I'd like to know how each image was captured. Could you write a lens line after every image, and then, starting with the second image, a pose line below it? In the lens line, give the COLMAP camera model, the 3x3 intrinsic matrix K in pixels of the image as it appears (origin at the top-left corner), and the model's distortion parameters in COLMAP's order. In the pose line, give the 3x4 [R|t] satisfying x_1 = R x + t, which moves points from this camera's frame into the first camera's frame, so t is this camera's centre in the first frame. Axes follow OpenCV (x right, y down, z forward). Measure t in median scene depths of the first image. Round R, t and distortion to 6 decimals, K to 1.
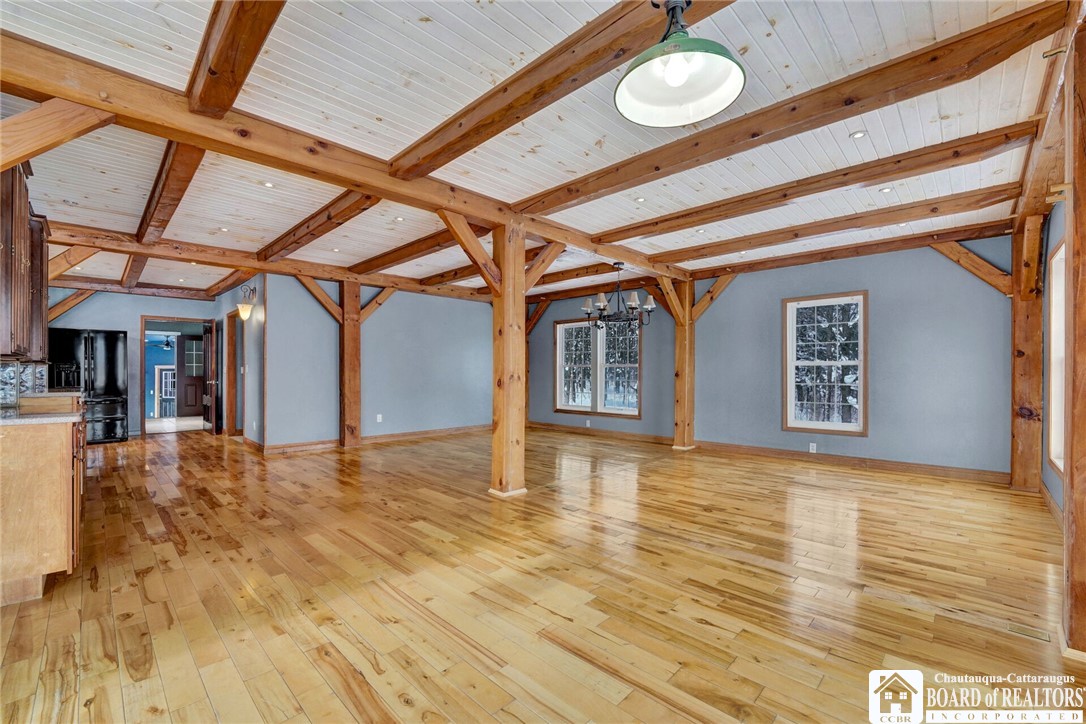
lens RADIAL K [[453.8, 0, 538.4], [0, 453.8, 367.1], [0, 0, 1]] dist [-0.023159, -0.000283]
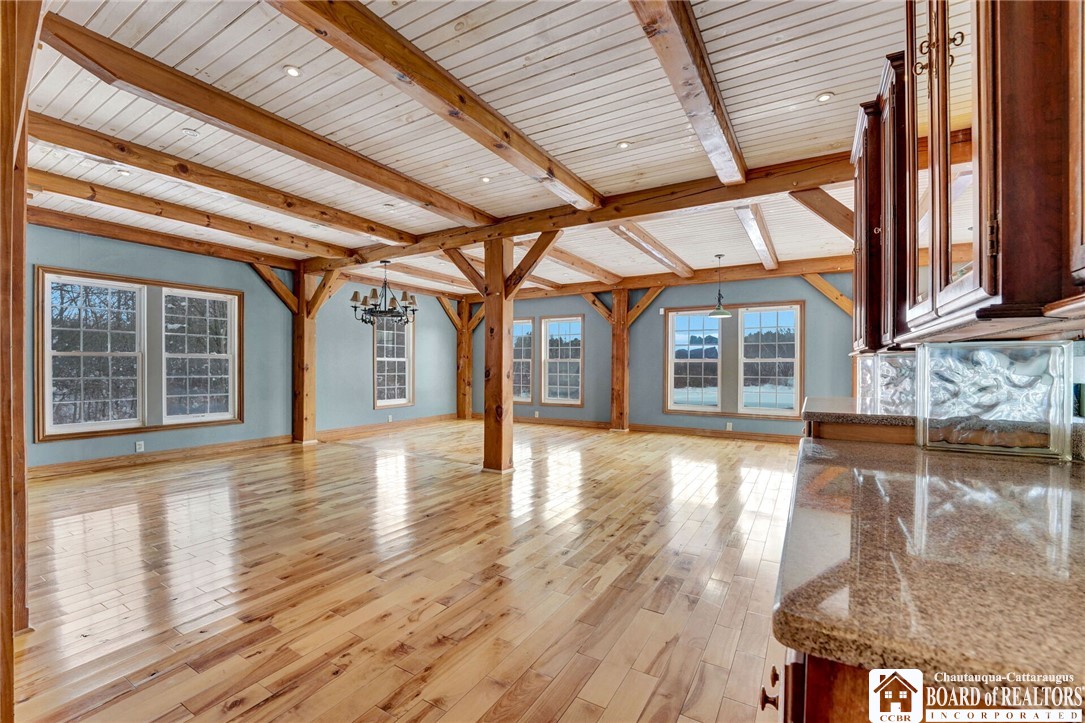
lens RADIAL K [[453.4, 0, 540.0], [0, 453.4, 364.0], [0, 0, 1]] dist [-0.023159, -0.000283]
pose [[-0.236309, 0.002083, 0.971676, -0.906609], [-0.013411, 0.999895, -0.005404, 0.008374], [-0.971585, -0.014308, -0.236257, 0.881356]]
